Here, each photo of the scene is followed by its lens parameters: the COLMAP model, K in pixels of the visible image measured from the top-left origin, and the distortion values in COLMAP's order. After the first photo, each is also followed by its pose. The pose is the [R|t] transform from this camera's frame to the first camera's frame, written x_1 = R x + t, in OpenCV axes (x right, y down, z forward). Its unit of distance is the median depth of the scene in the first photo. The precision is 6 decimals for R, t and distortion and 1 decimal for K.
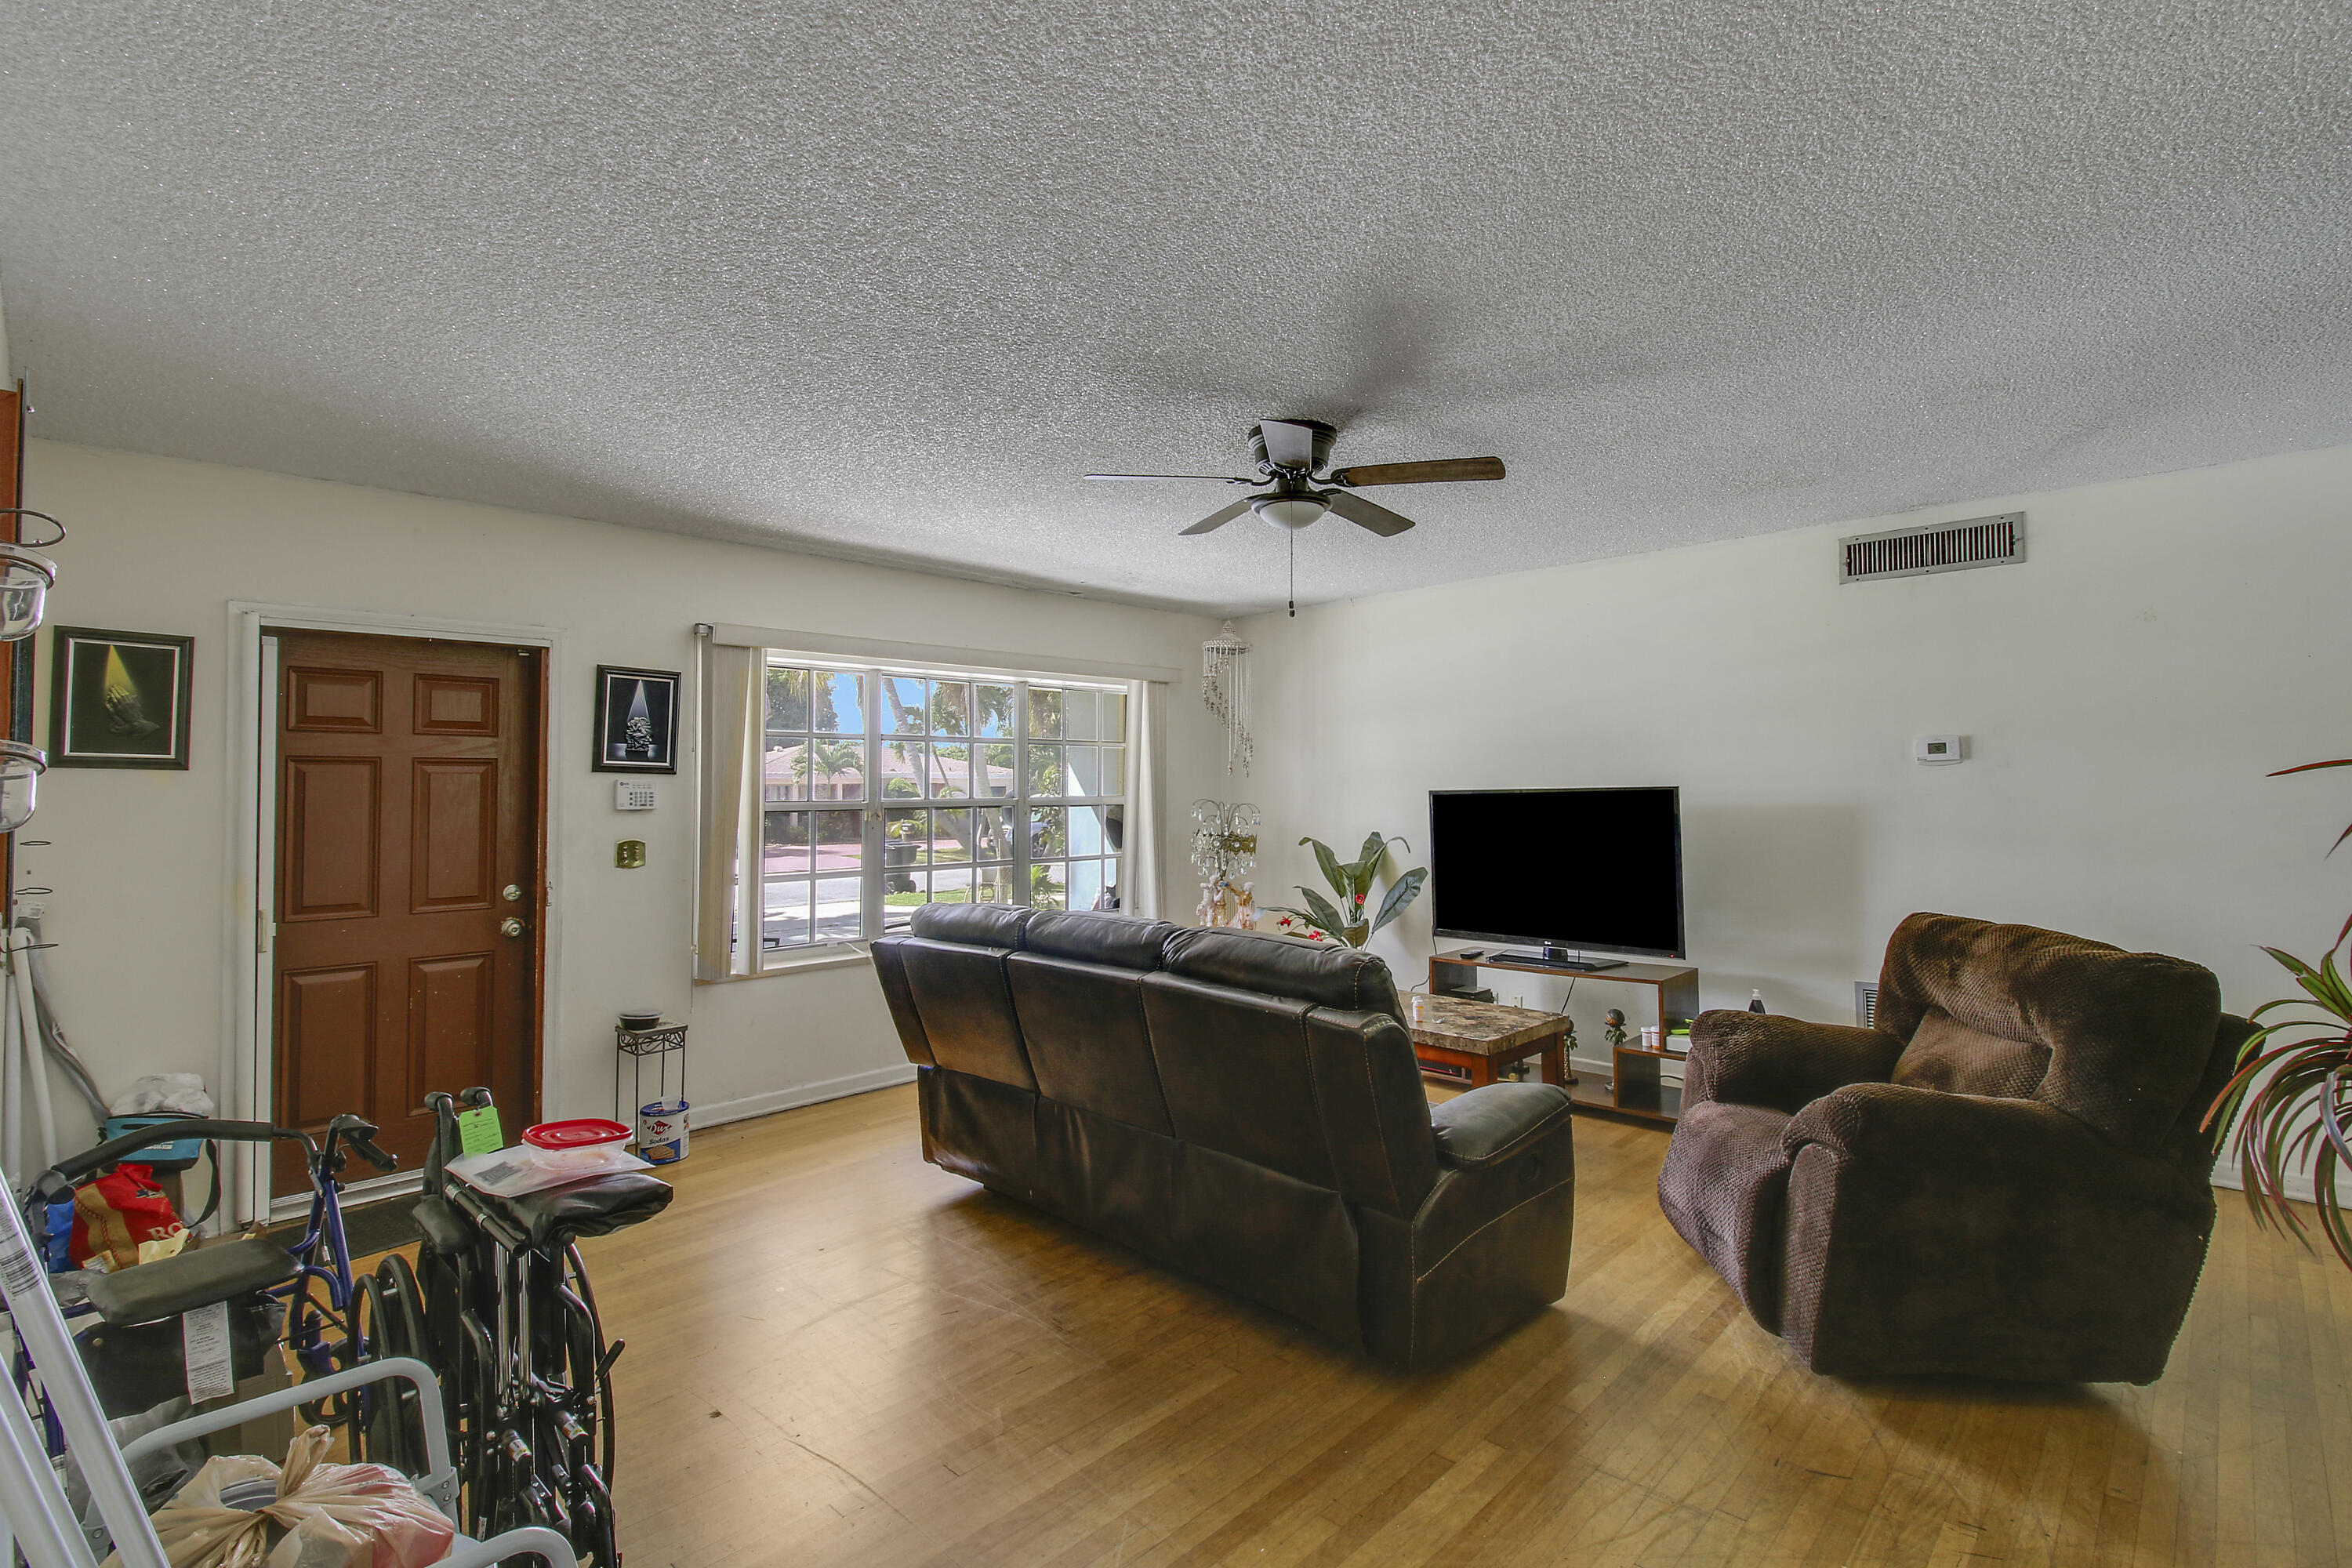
lens RADIAL K [[1093.2, 0, 1183.6], [0, 1093.2, 760.7], [0, 0, 1]] dist [-0.000883, -0.000348]
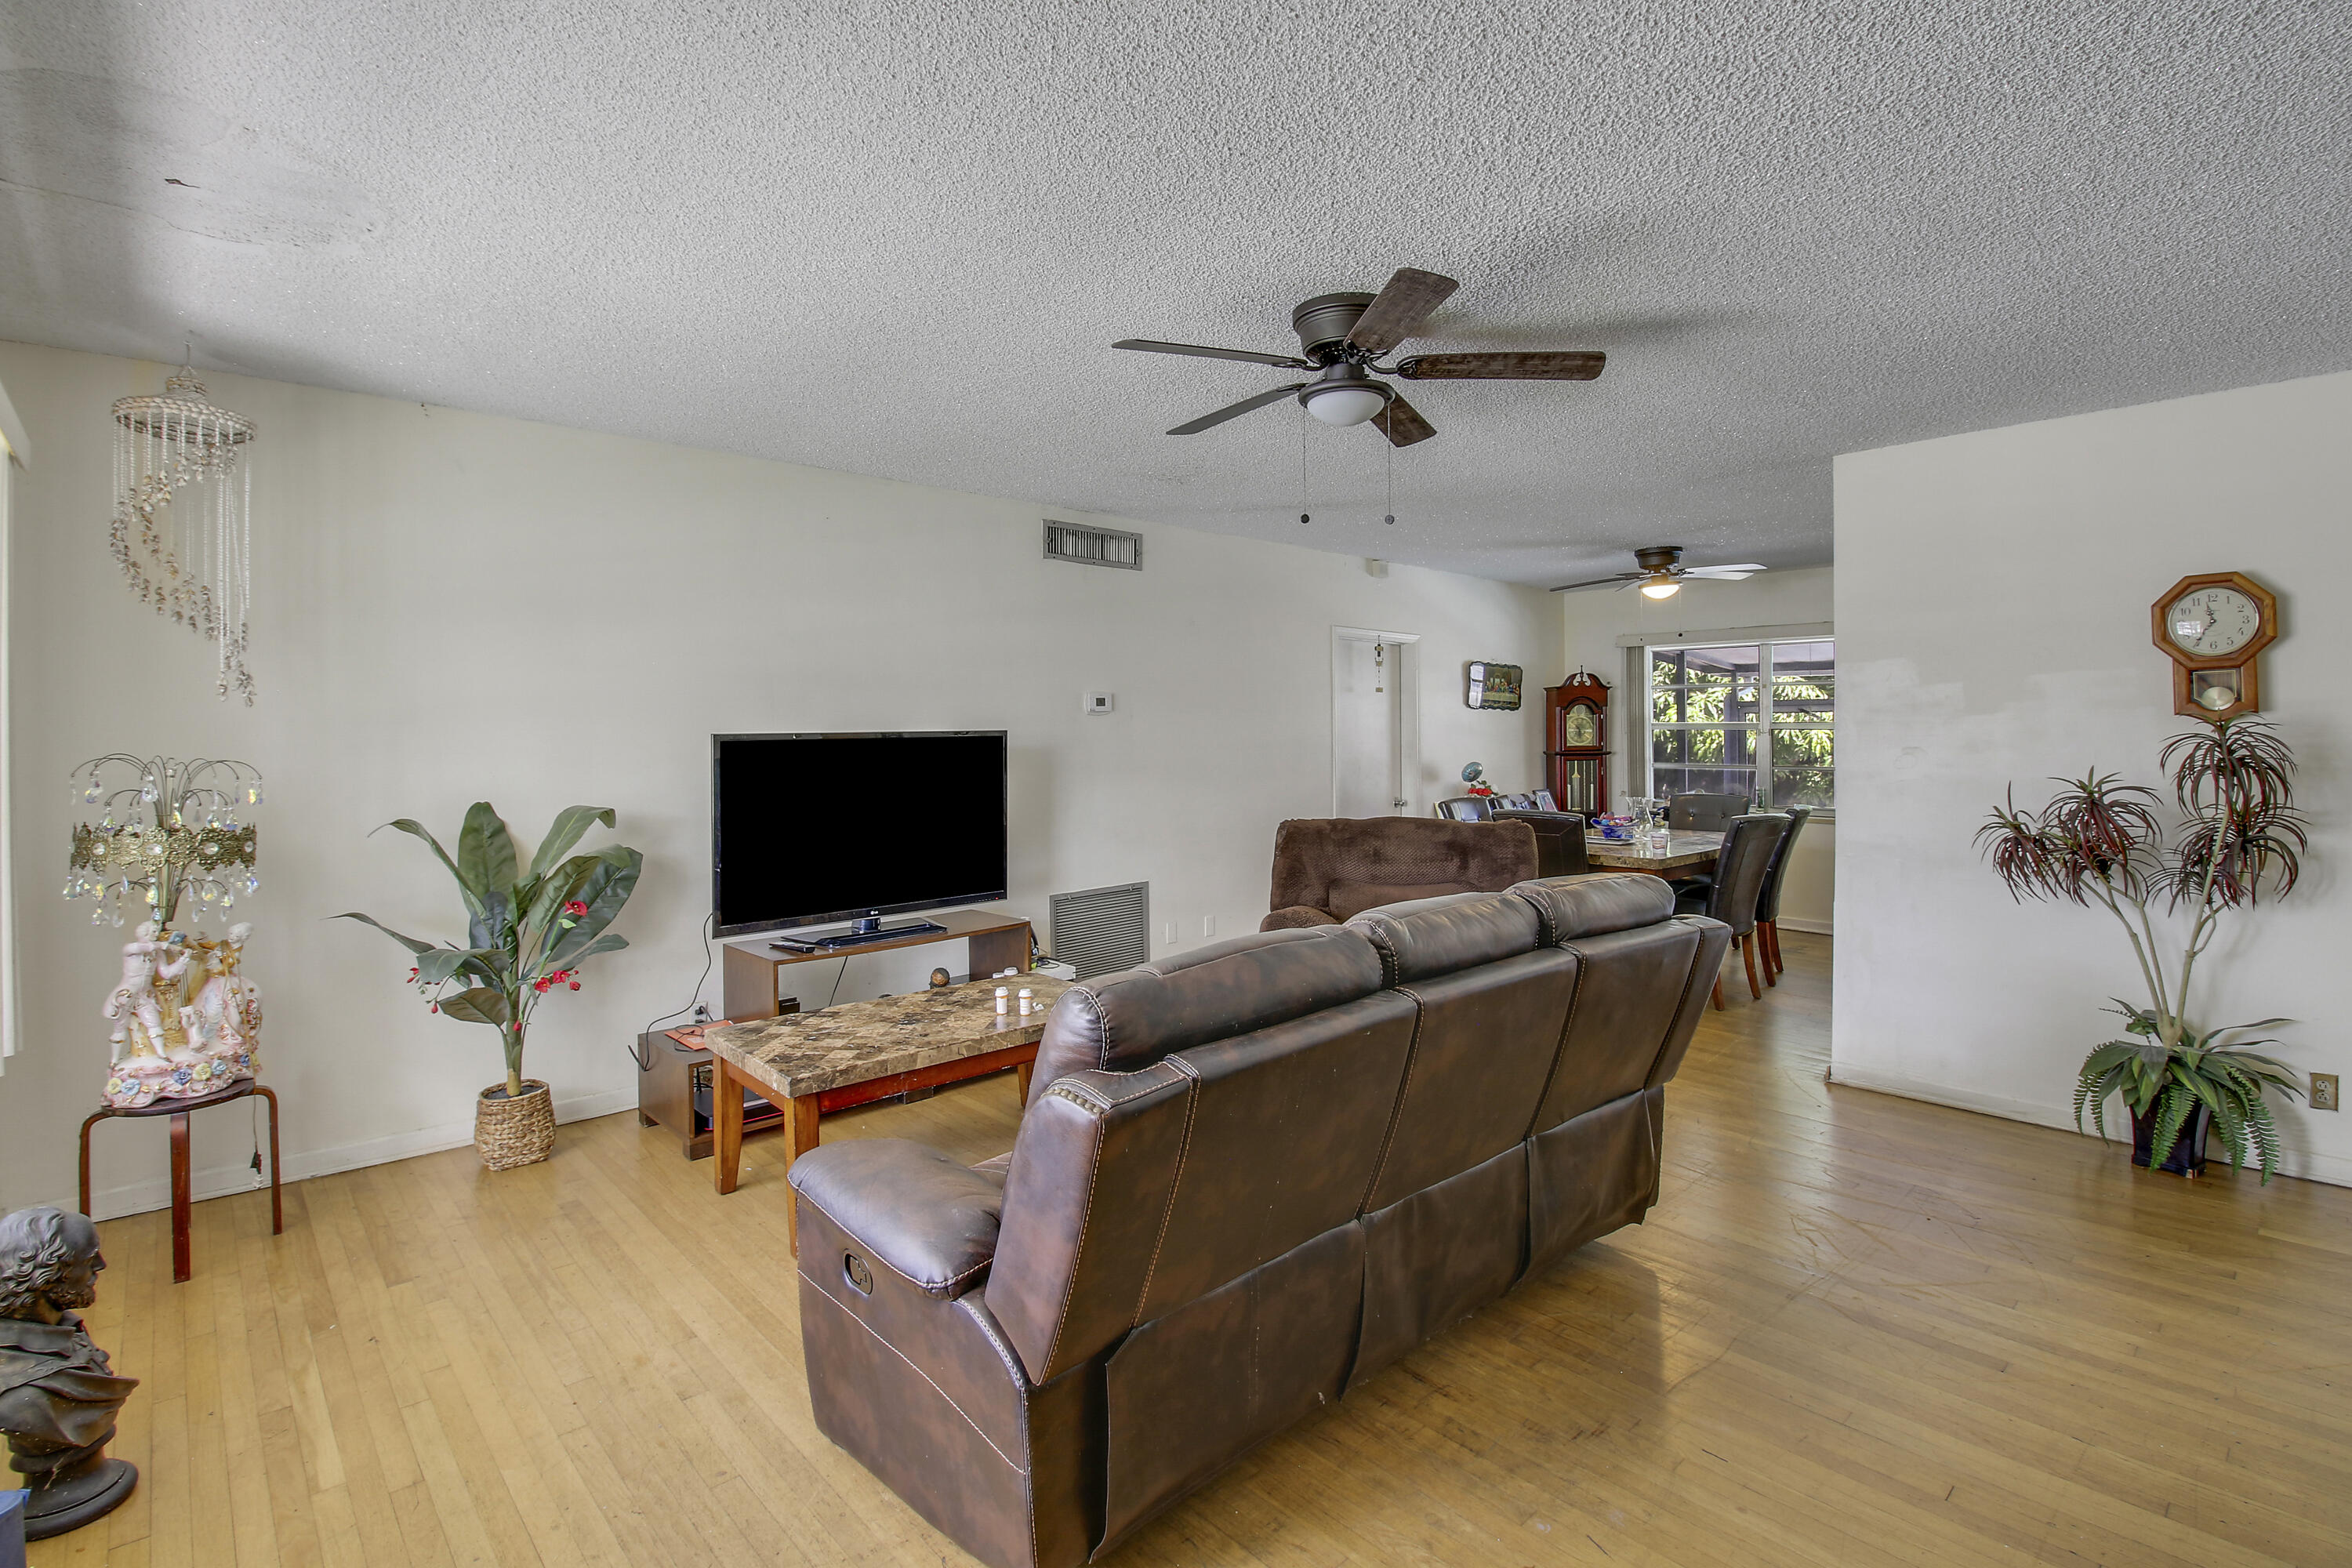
lens RADIAL K [[1093.2, 0, 1161.9], [0, 1093.2, 742.7], [0, 0, 1]] dist [-0.000883, -0.000348]
pose [[0.068956, 0.002856, 0.997616, -0.578423], [-0.015997, 0.999870, -0.001757, 0.037160], [-0.997491, -0.015838, 0.068993, 0.829189]]
